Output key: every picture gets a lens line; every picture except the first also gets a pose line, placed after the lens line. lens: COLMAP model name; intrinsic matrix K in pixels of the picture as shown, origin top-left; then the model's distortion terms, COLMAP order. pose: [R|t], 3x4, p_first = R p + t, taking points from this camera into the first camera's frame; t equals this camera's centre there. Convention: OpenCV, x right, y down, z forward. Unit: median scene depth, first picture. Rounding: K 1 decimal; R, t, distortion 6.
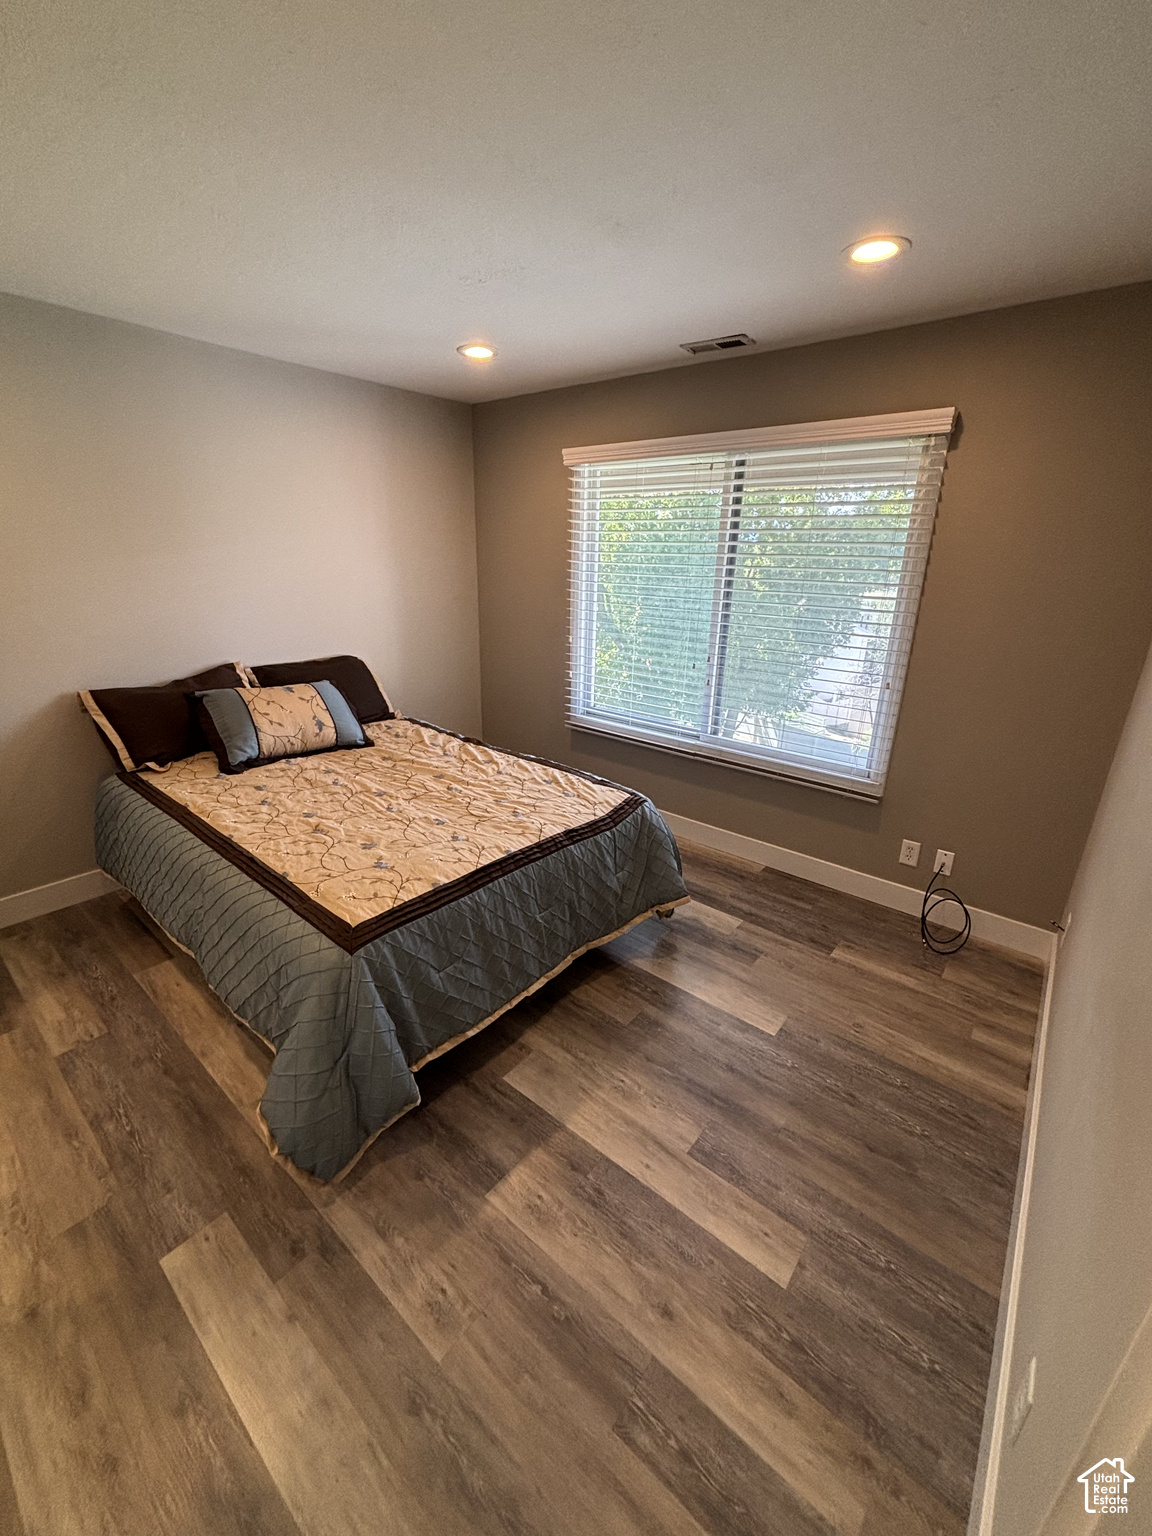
lens RADIAL K [[617.0, 0, 577.9], [0, 617.0, 765.5], [0, 0, 1]] dist [0.002523, -0.000380]
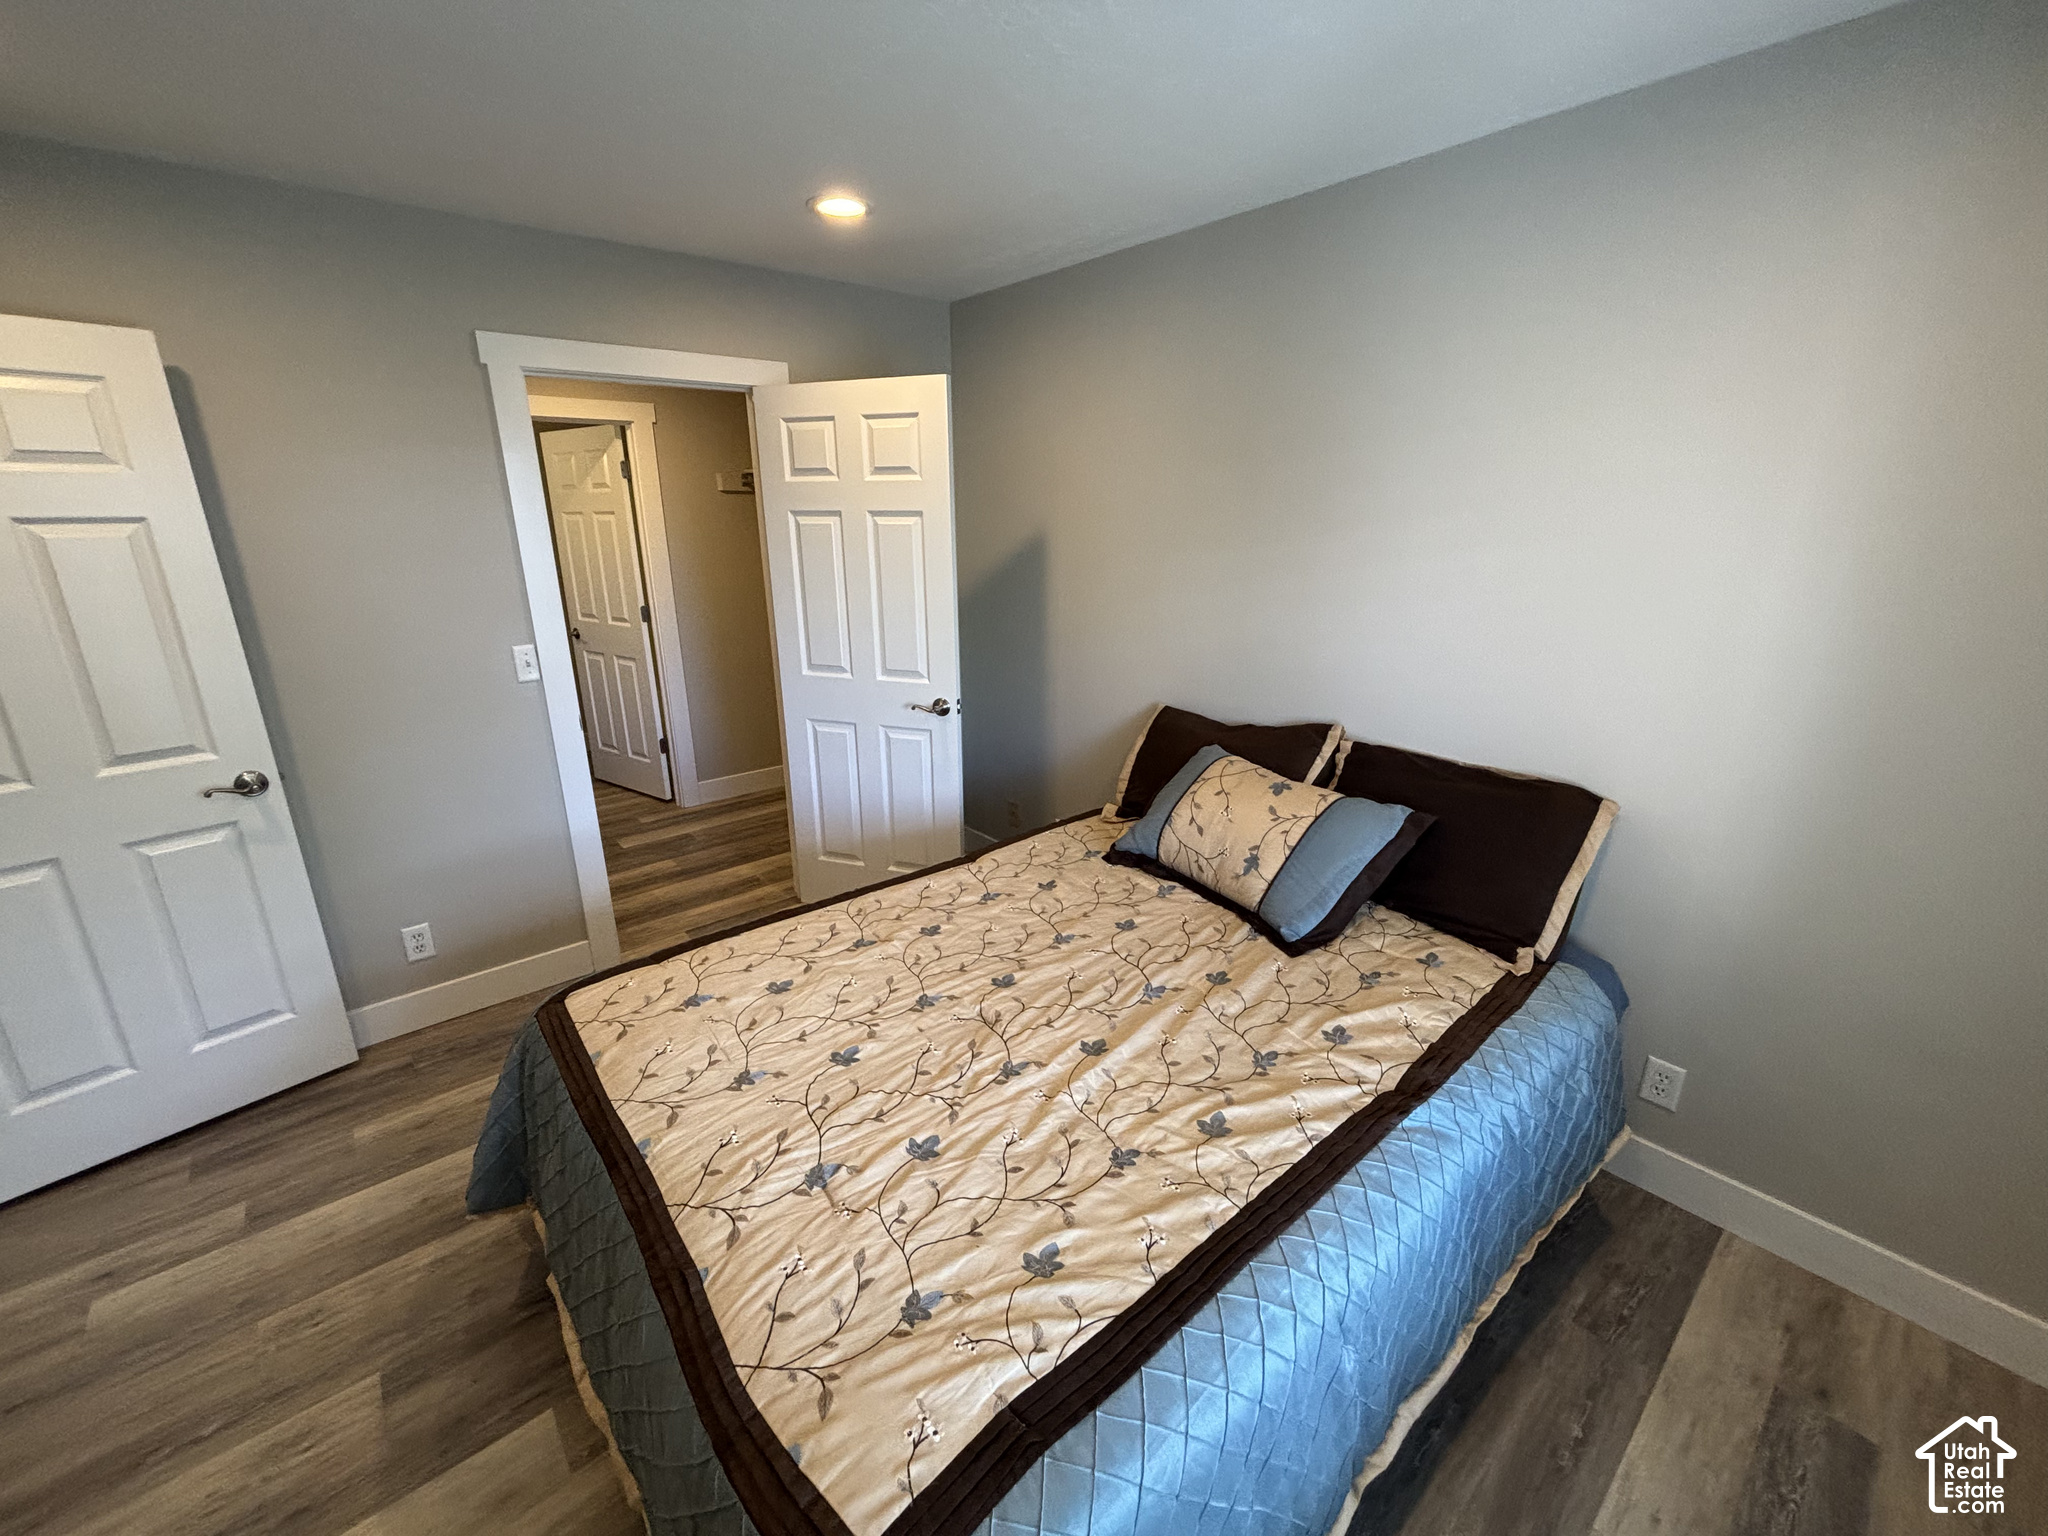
lens RADIAL K [[822.6, 0, 1036.0], [0, 822.6, 759.6], [0, 0, 1]] dist [0.002523, -0.000380]
pose [[-0.165307, 0.267445, -0.949287, 0.297409], [-0.325138, 0.893941, 0.308471, -0.346820], [0.931106, 0.359641, -0.060818, 0.953729]]
